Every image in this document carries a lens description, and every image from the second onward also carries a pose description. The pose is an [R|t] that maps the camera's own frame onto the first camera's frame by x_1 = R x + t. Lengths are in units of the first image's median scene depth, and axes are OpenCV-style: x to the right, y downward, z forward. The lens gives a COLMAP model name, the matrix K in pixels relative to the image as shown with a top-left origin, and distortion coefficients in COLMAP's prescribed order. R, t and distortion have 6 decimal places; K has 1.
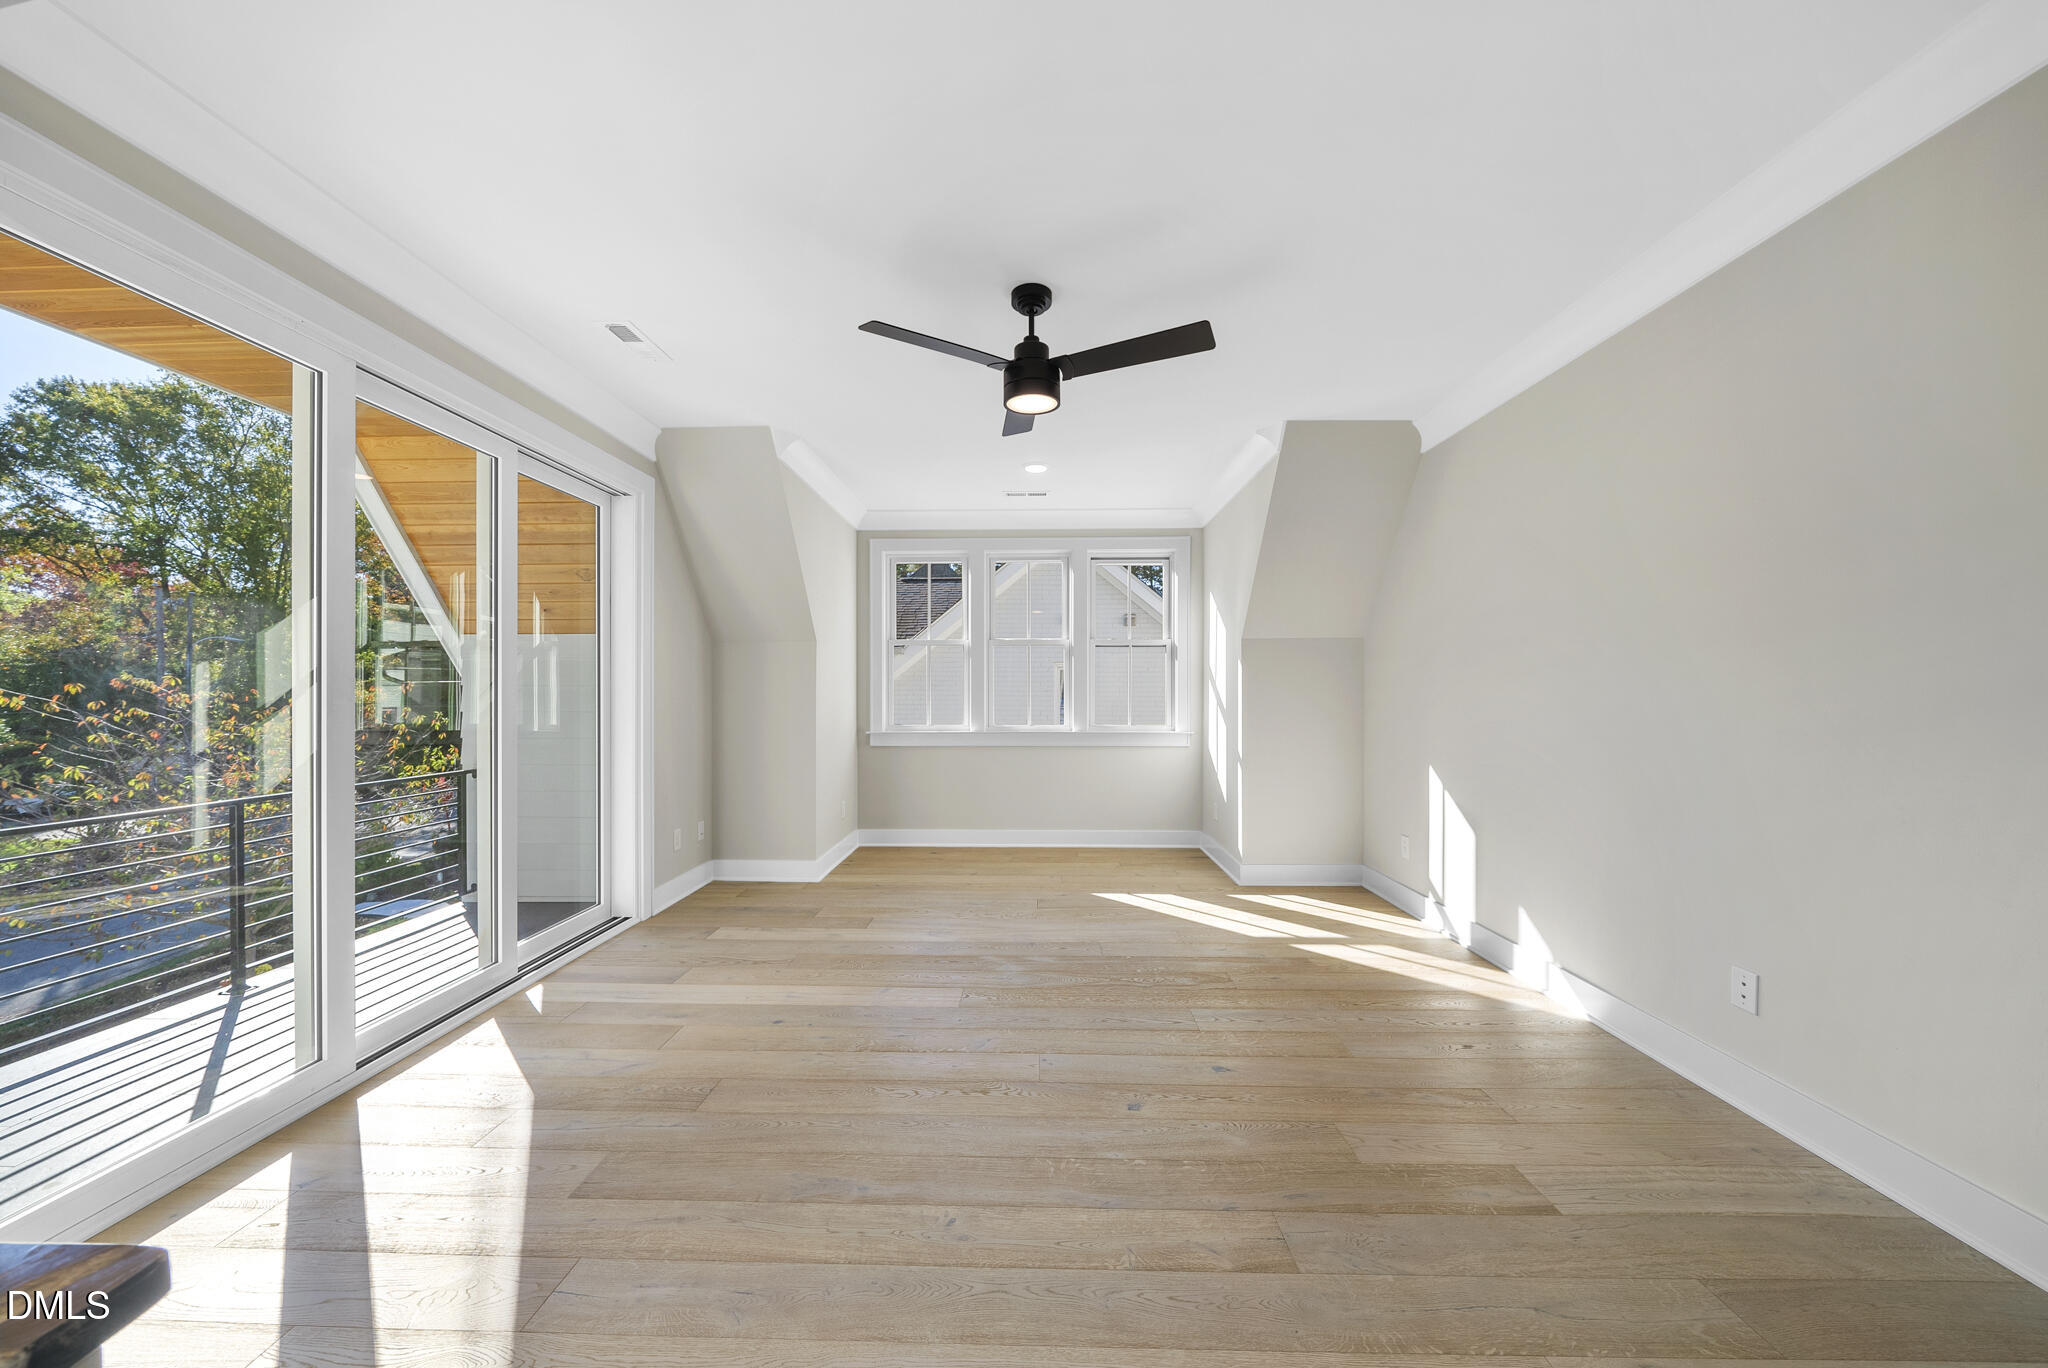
lens RADIAL K [[709.2, 0, 1021.5], [0, 709.2, 690.1], [0, 0, 1]] dist [-0.006792, 0.000239]
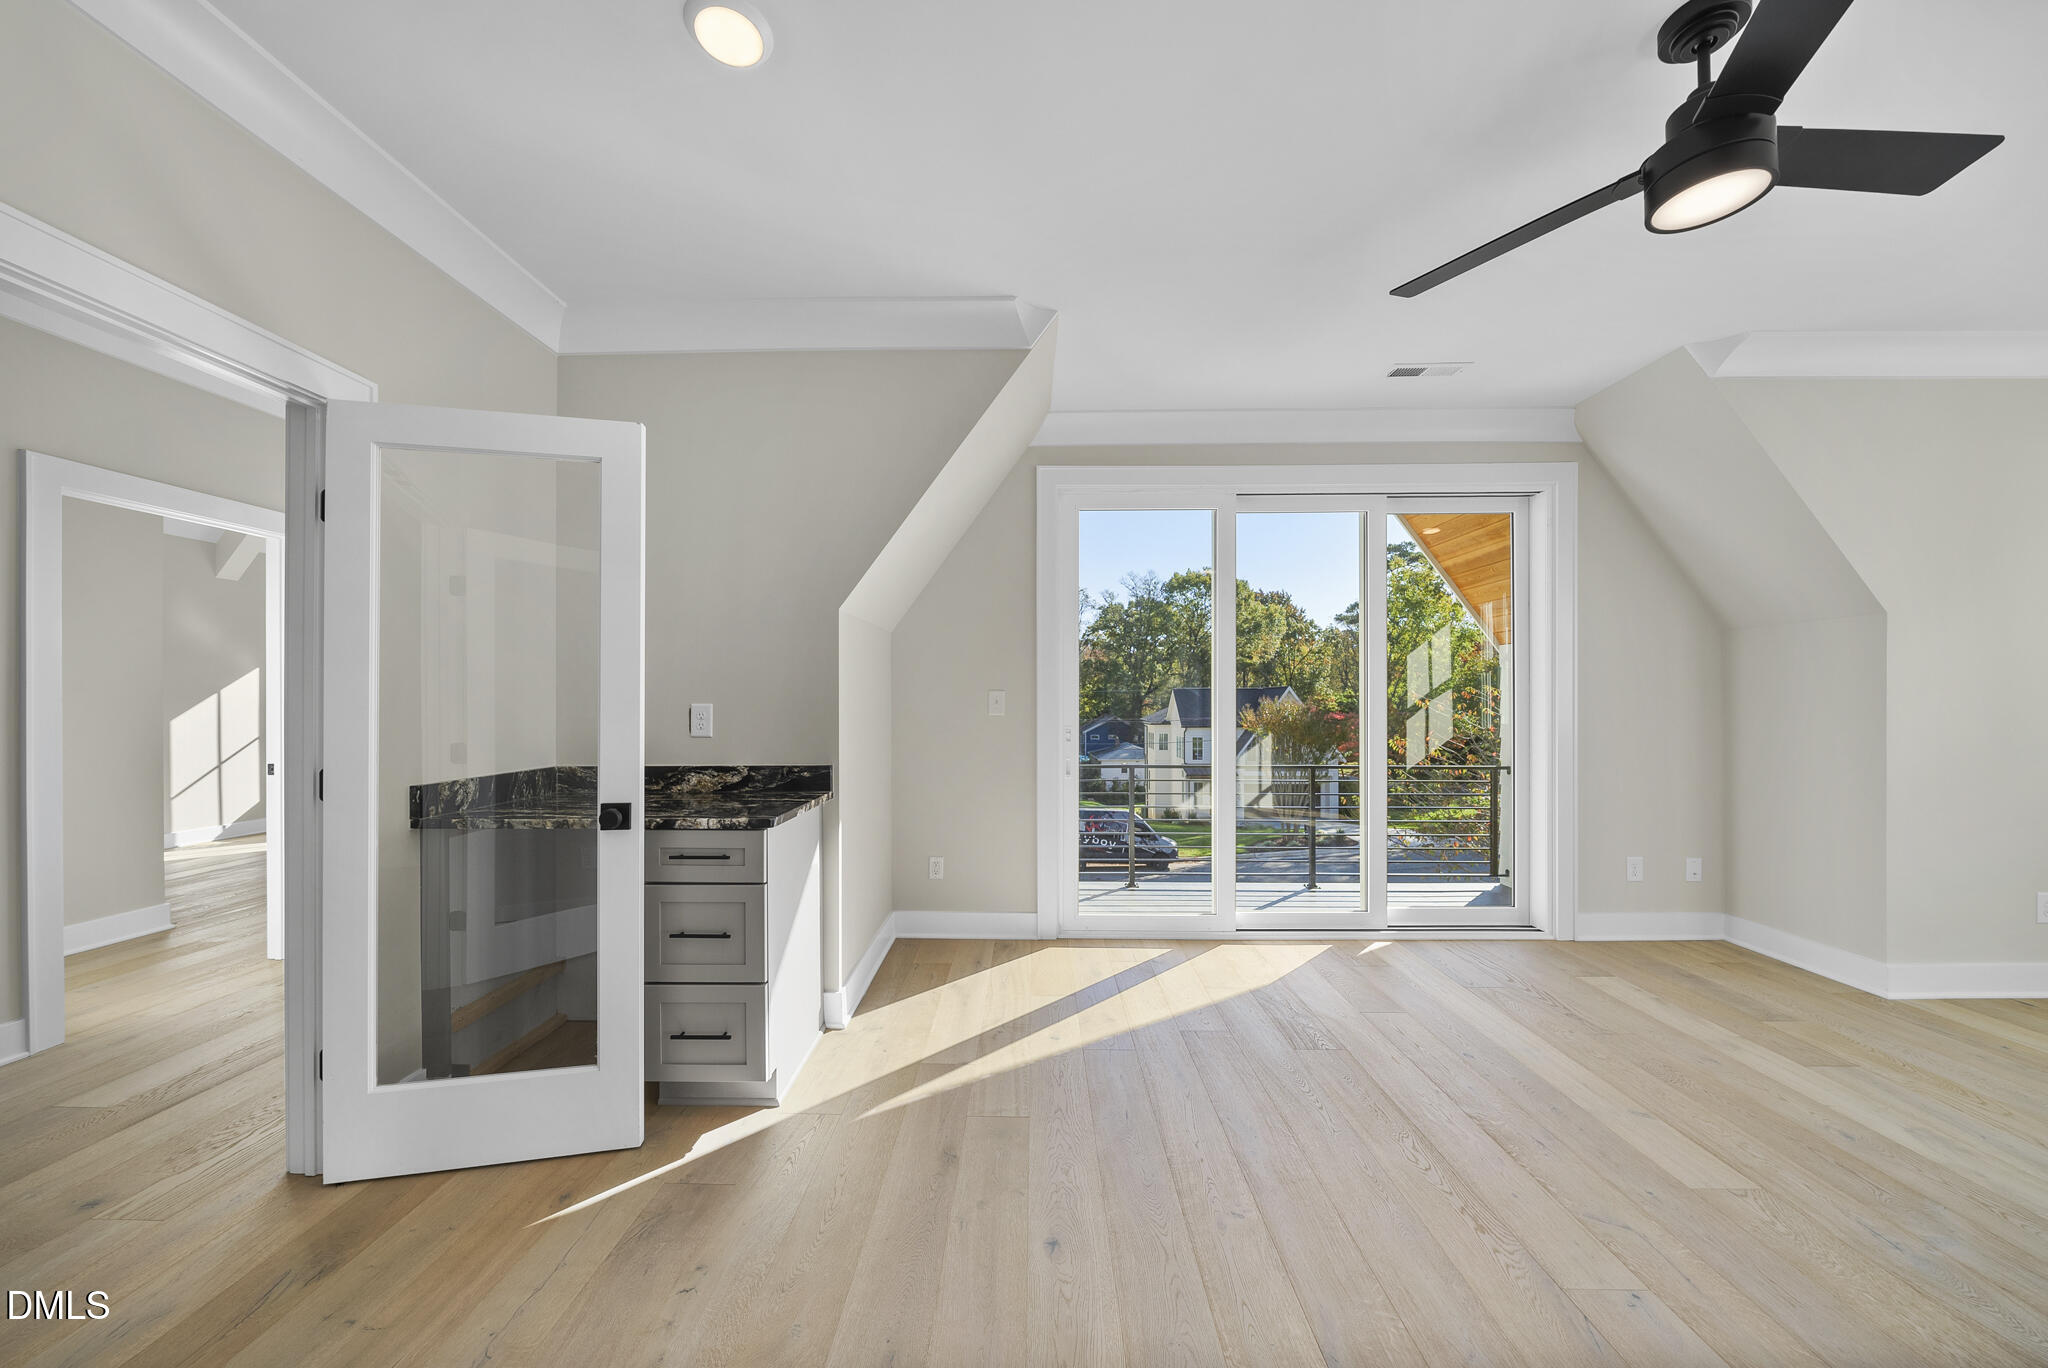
lens RADIAL K [[711.4, 0, 1041.9], [0, 711.4, 703.0], [0, 0, 1]] dist [-0.000855, -0.000070]
pose [[0.026673, 0.004910, -0.999632, 0.408146], [0.010813, 0.999928, 0.005200, -0.001350], [0.999586, -0.010948, 0.026618, 0.306114]]
